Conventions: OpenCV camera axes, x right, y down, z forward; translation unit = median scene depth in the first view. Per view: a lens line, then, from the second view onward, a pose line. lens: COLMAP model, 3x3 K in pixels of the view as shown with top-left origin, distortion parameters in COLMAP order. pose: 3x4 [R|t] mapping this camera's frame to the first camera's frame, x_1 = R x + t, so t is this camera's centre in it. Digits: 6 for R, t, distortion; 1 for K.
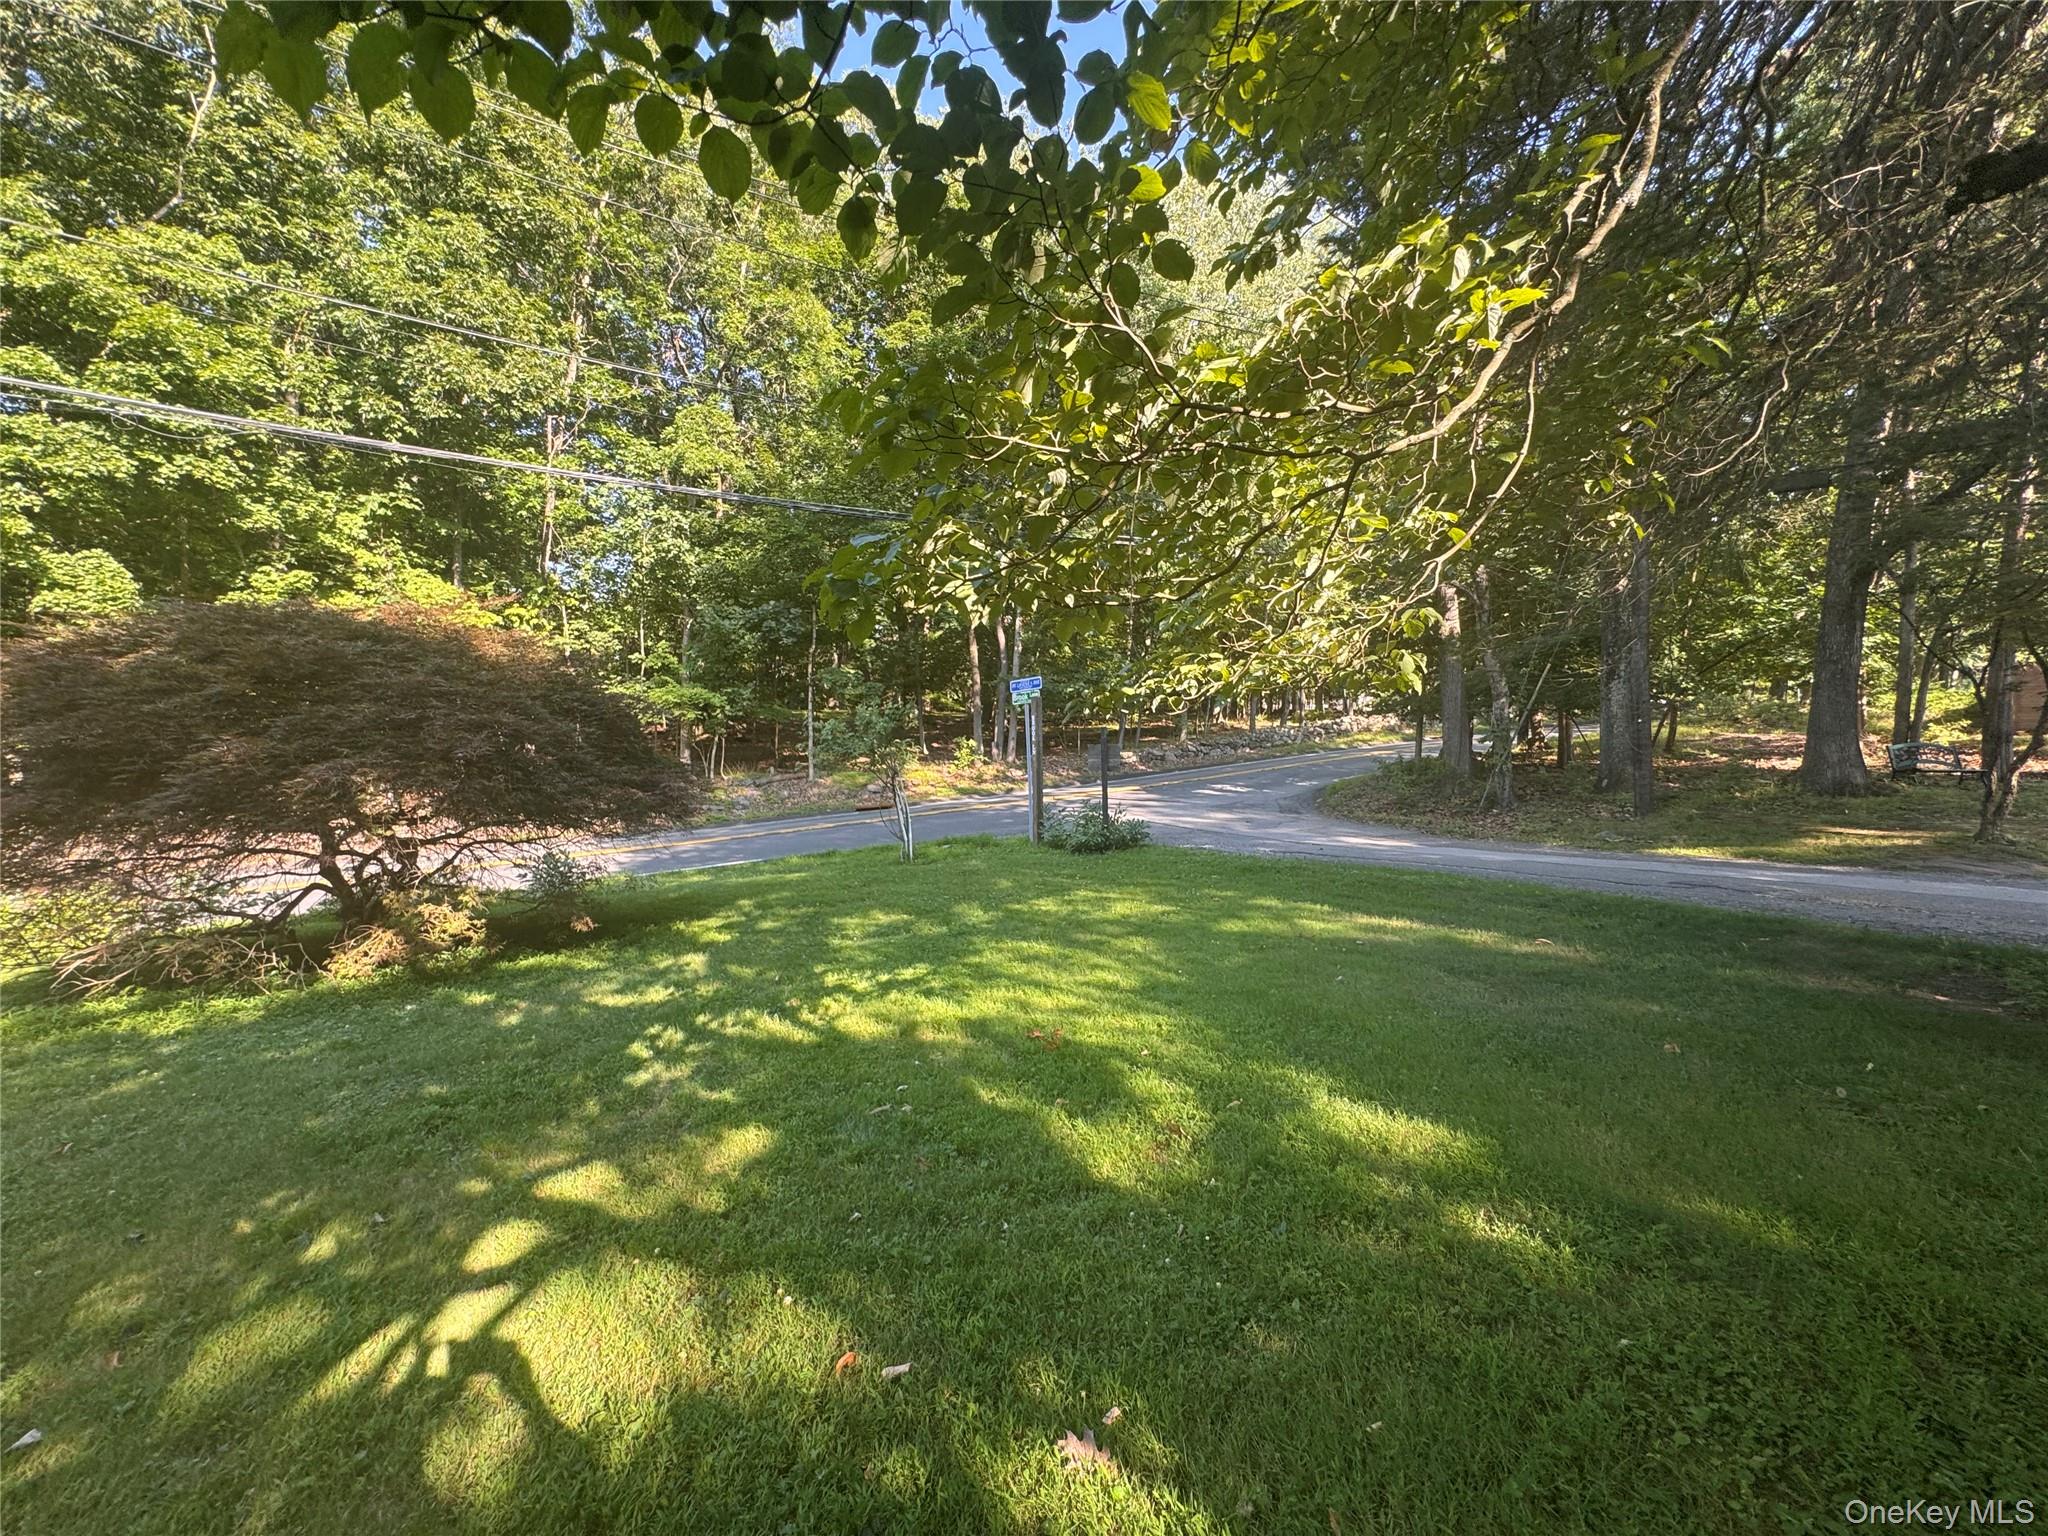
lens RADIAL K [[822.5, 0, 1023.9], [0, 822.5, 763.5], [0, 0, 1]] dist [-0.001824, 0.000464]
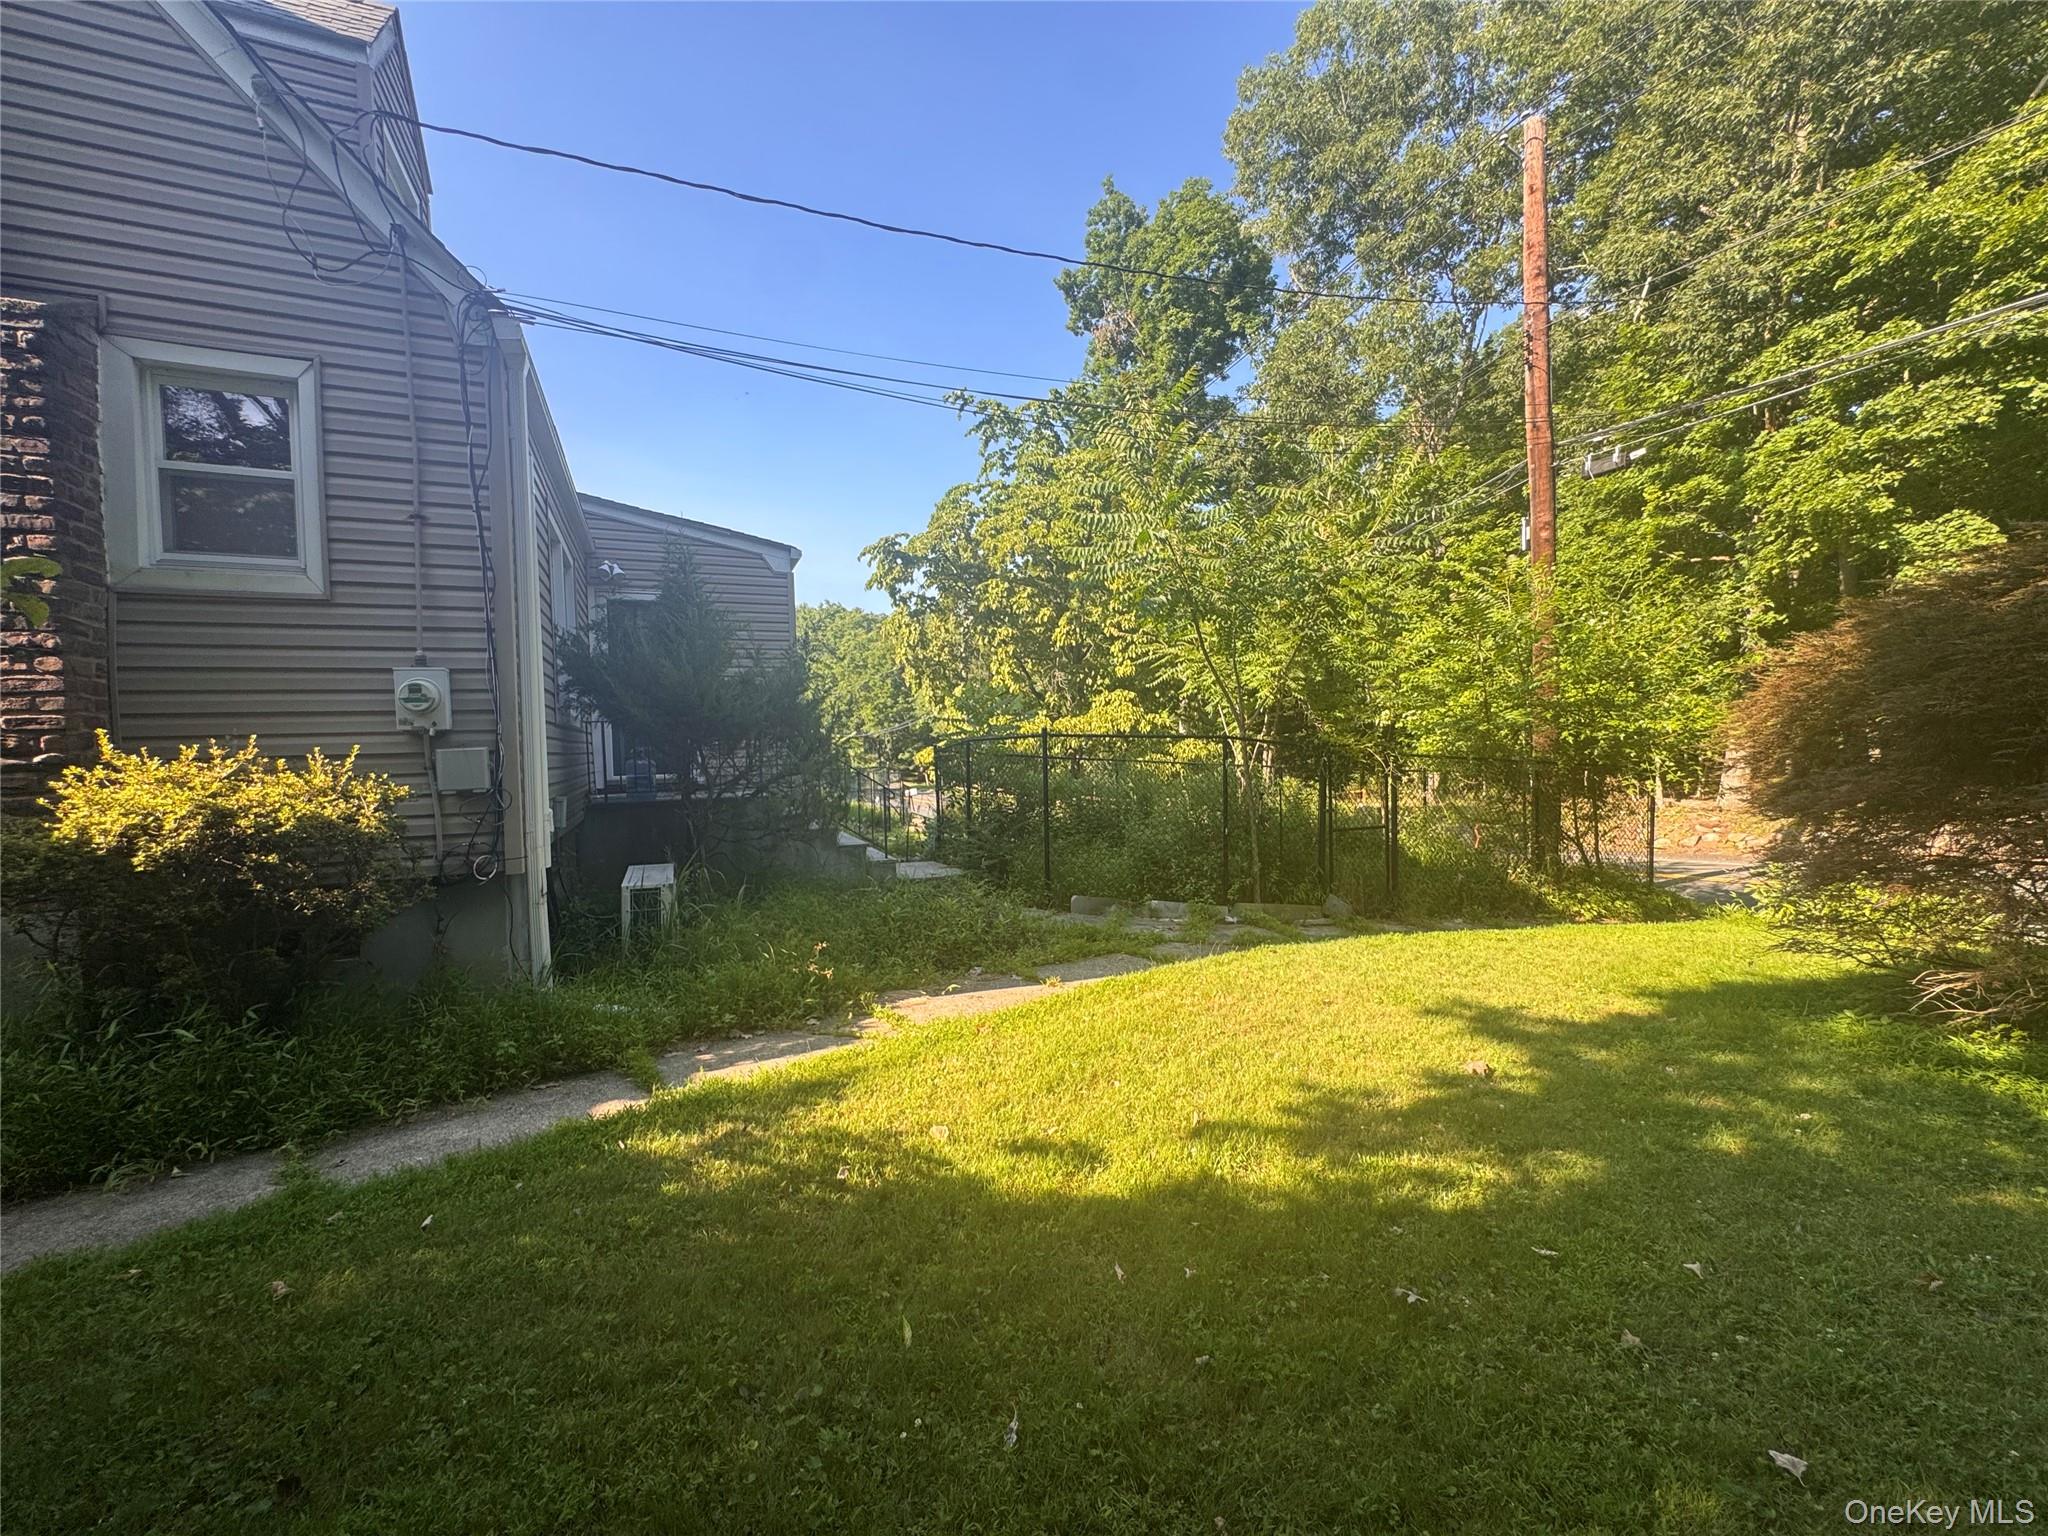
lens RADIAL K [[823.5, 0, 1024.0], [0, 823.5, 768.0], [0, 0, 1]] dist [-0.005498, 0.000851]
pose [[-0.121760, 0.021389, -0.992329, -0.091950], [0.009257, 0.999749, 0.020413, 0.002497], [0.992516, -0.006701, -0.121928, 0.075711]]
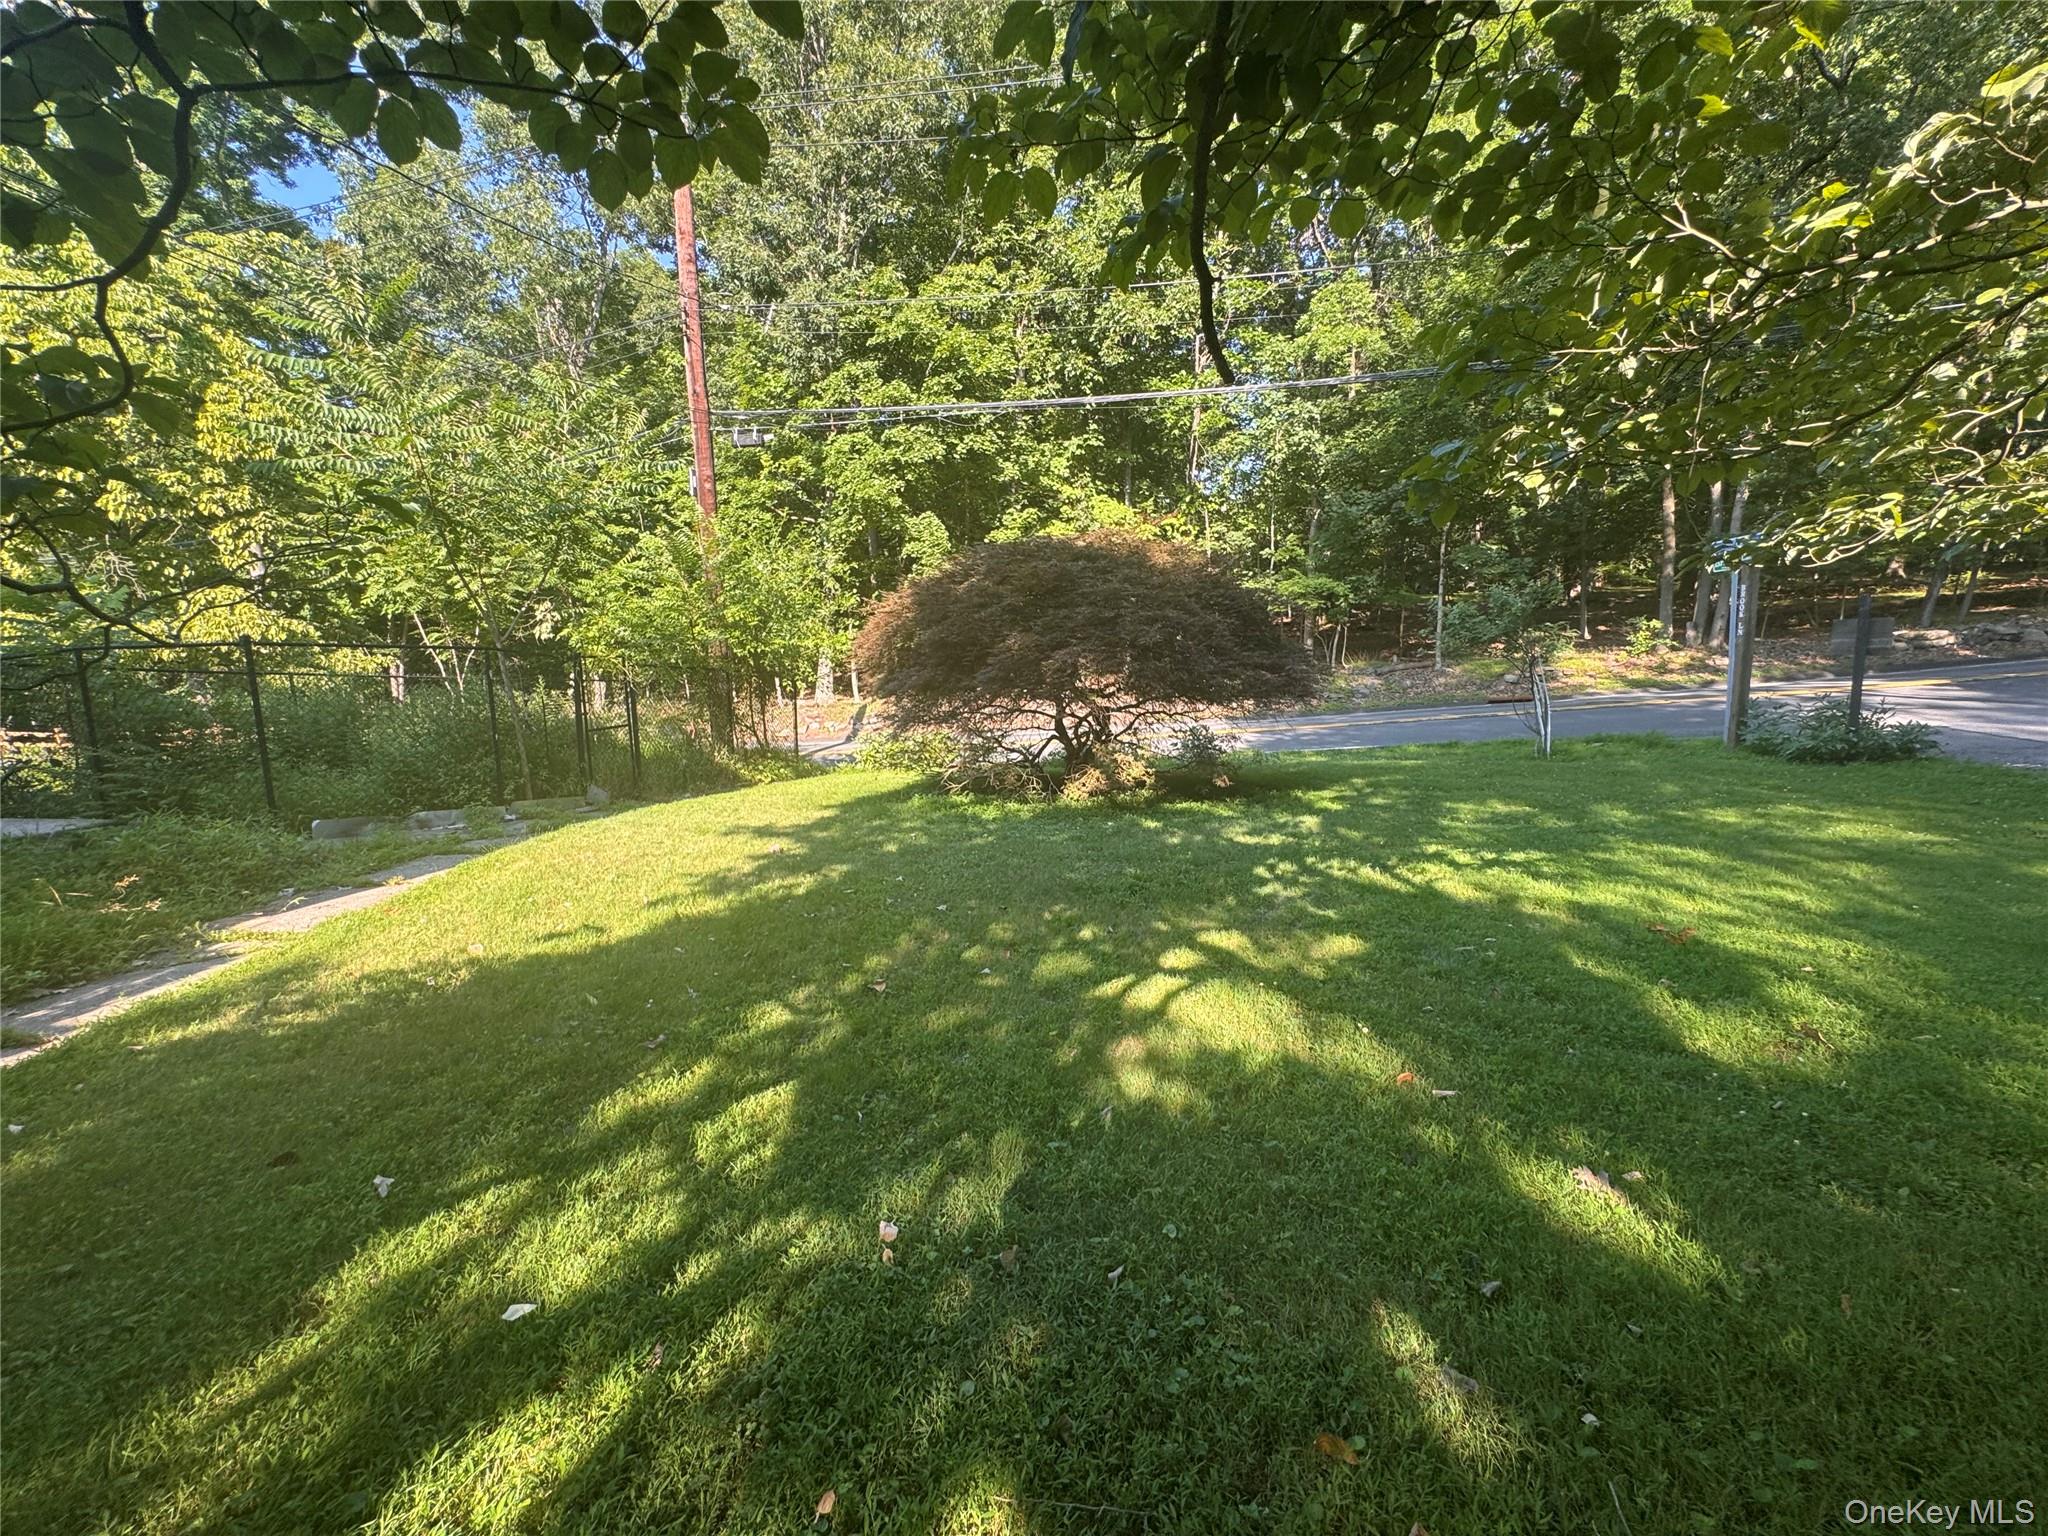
lens RADIAL K [[823.5, 0, 1024.0], [0, 823.5, 768.0], [0, 0, 1]] dist [-0.005498, 0.000851]
pose [[0.751532, 0.080936, -0.654713, 0.022687], [0.009250, 0.991055, 0.133133, 0.004727], [0.659632, -0.106109, 0.744061, -0.053881]]
